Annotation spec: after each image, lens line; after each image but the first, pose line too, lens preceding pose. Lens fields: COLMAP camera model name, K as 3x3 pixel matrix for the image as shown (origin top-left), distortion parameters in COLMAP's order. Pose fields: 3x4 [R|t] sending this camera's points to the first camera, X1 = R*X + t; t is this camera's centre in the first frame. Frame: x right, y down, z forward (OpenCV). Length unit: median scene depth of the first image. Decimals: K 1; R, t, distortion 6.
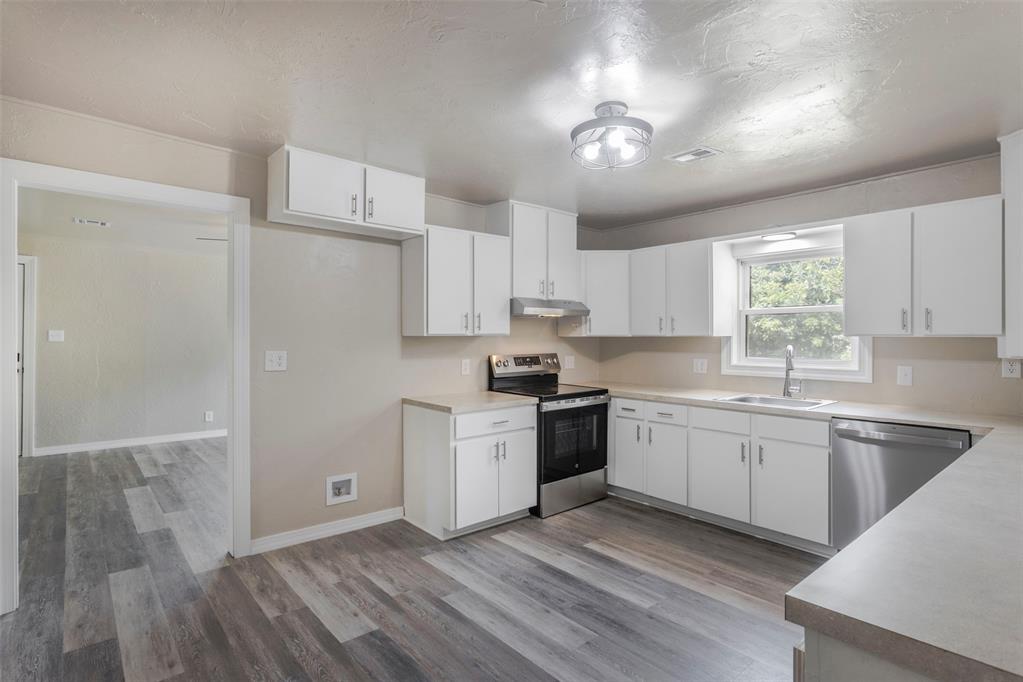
lens RADIAL K [[512.5, 0, 510.8], [0, 512.5, 331.1], [0, 0, 1]] dist [-0.000729, -0.000535]
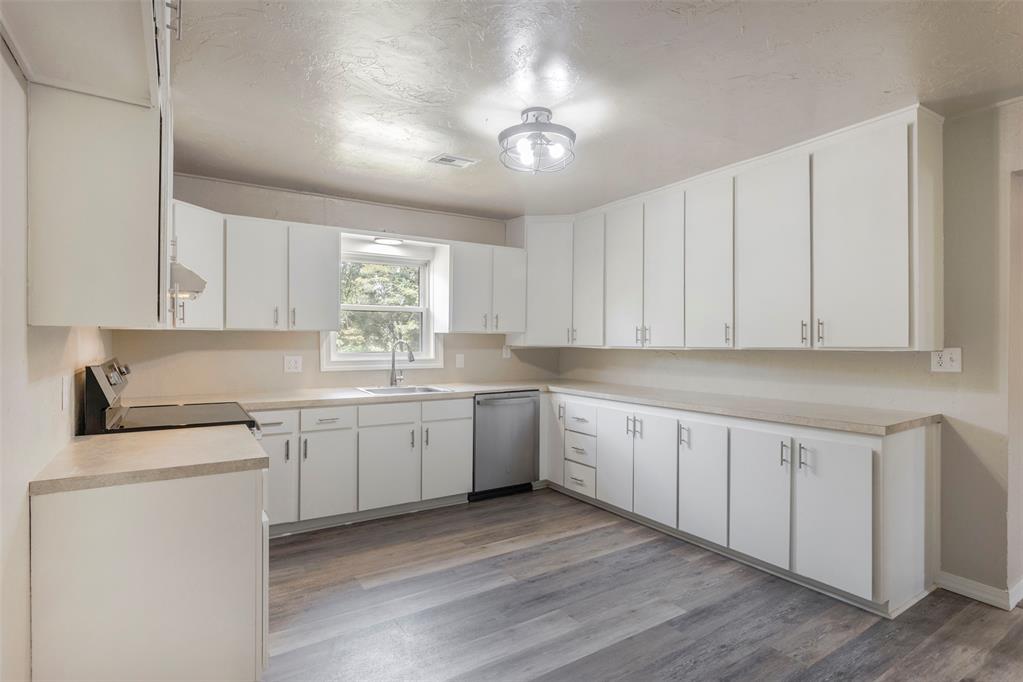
lens RADIAL K [[530.9, 0, 511.5], [0, 530.9, 341.0], [0, 0, 1]] dist [-0.003006, -0.001130]
pose [[0.132426, -0.012345, 0.991116, -0.532319], [-0.021168, 0.999659, 0.015280, 0.005723], [-0.990967, -0.023003, 0.132119, 0.540916]]
